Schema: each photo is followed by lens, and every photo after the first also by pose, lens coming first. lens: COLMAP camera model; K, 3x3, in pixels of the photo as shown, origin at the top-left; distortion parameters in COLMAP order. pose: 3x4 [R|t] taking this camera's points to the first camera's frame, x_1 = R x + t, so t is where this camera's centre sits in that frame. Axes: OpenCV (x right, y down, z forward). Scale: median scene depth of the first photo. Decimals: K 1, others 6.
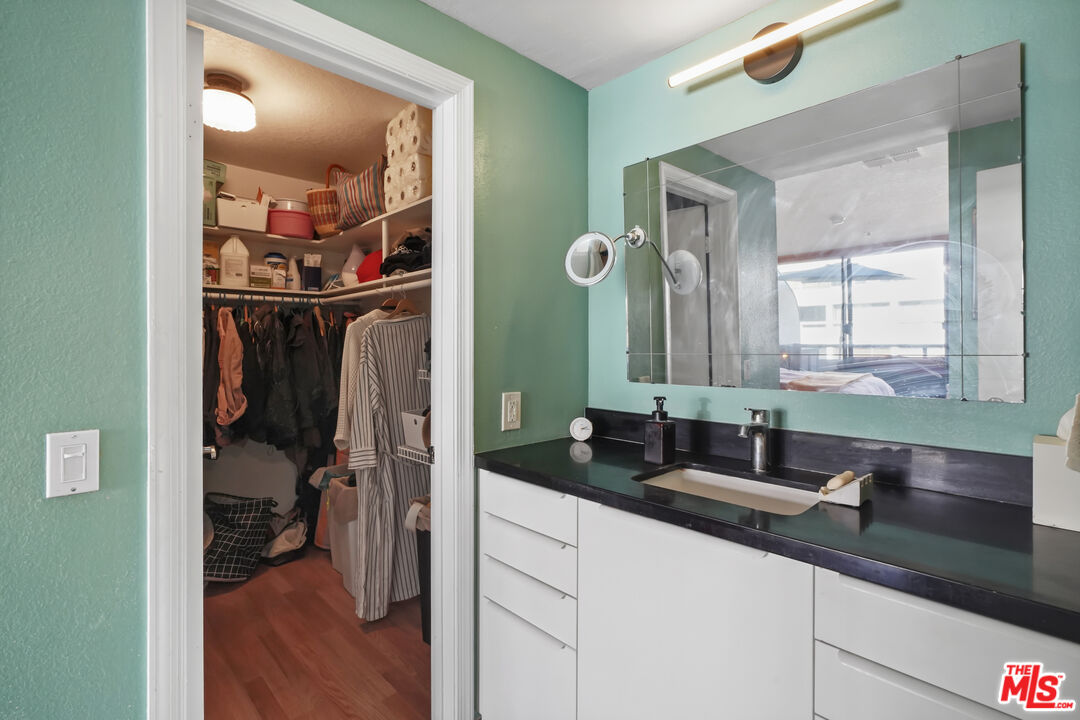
lens RADIAL K [[502.7, 0, 532.1], [0, 502.7, 348.0], [0, 0, 1]] dist [-0.002252, 0.001231]
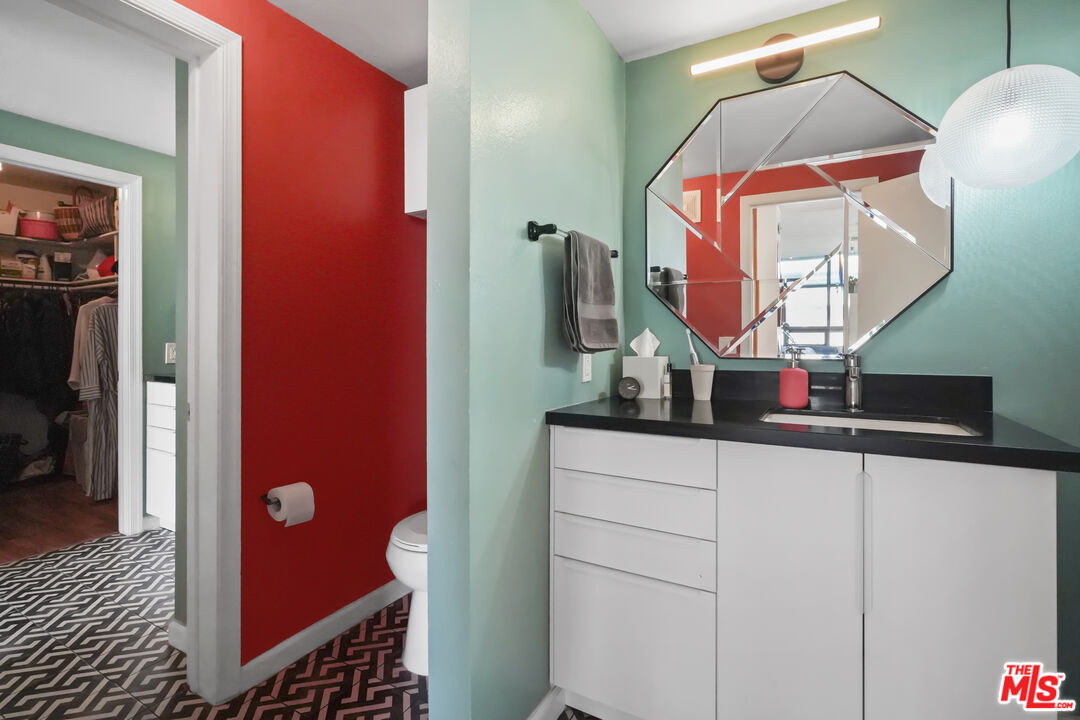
lens RADIAL K [[502.7, 0, 534.9], [0, 502.7, 342.1], [0, 0, 1]] dist [-0.002252, 0.001231]
pose [[0.959319, -0.002070, 0.282317, 0.407375], [0.001042, 0.999992, 0.003791, 0.044926], [-0.282323, -0.003343, 0.959314, -0.652874]]
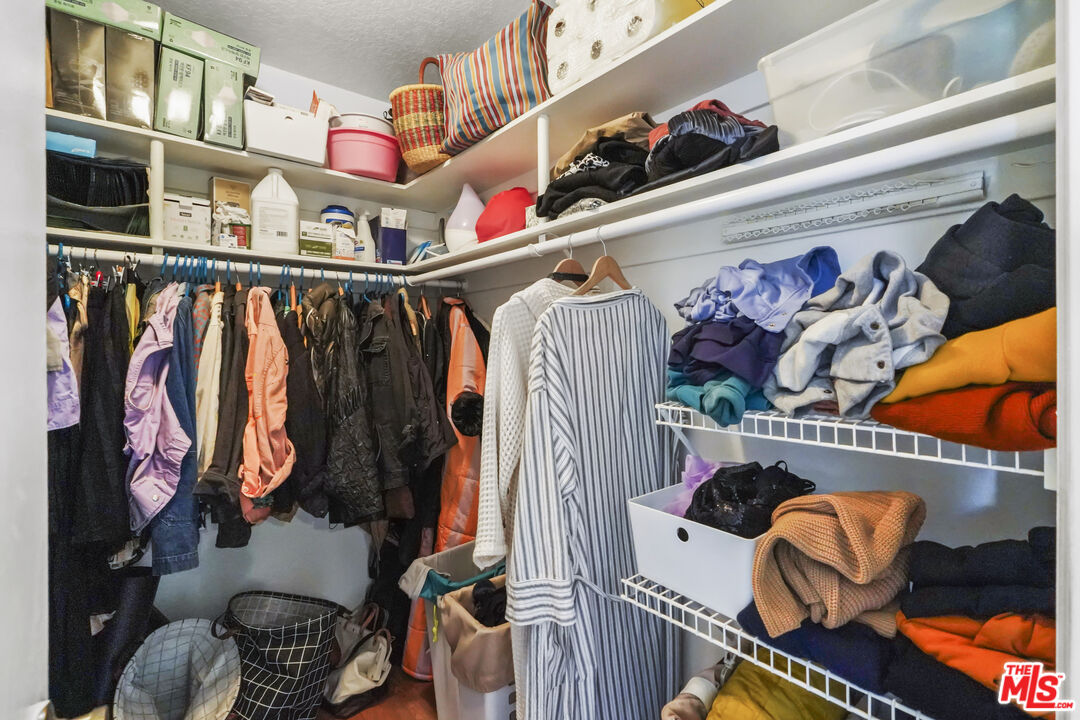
lens RADIAL K [[494.5, 0, 542.5], [0, 494.5, 354.6], [0, 0, 1]] dist [-0.005711, 0.002460]
pose [[0.998325, -0.000913, -0.057855, -0.236573], [0.001398, 0.999964, 0.008346, -0.004833], [0.057845, -0.008413, 0.998290, 0.424661]]
